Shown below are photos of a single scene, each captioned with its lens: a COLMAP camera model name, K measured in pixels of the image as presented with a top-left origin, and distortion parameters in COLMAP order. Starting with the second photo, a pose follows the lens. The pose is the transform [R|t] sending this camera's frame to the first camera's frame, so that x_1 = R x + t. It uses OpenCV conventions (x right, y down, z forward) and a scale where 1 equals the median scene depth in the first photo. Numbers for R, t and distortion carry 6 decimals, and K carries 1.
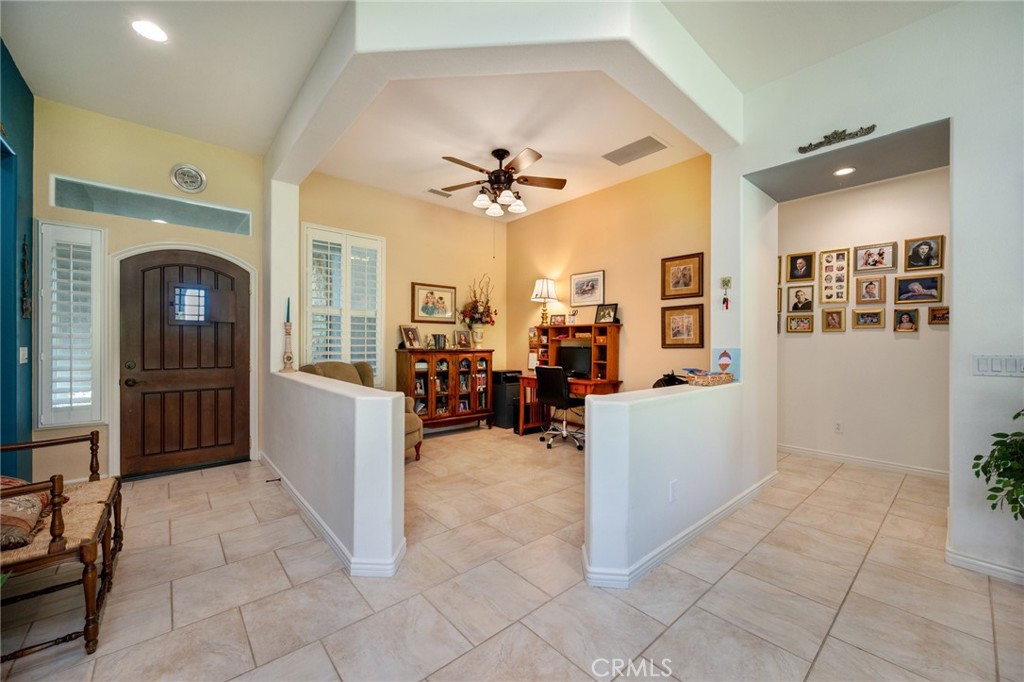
lens RADIAL K [[396.9, 0, 512.0], [0, 396.9, 341.0], [0, 0, 1]] dist [-0.001069, -0.000030]
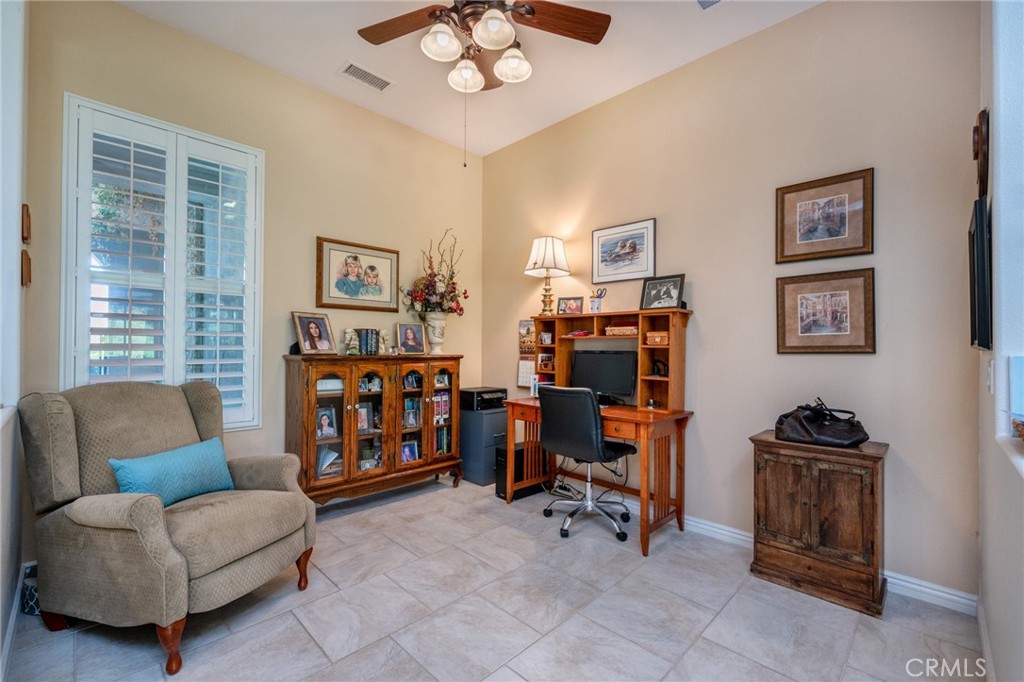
lens RADIAL K [[435.7, 0, 512.0], [0, 435.7, 341.0], [0, 0, 1]] dist [0.000030, 0.000010]
pose [[0.997348, 0.002550, 0.072730, -0.019782], [-0.002108, 0.999979, -0.006154, 0.004120], [-0.072744, 0.005985, 0.997333, 0.354011]]
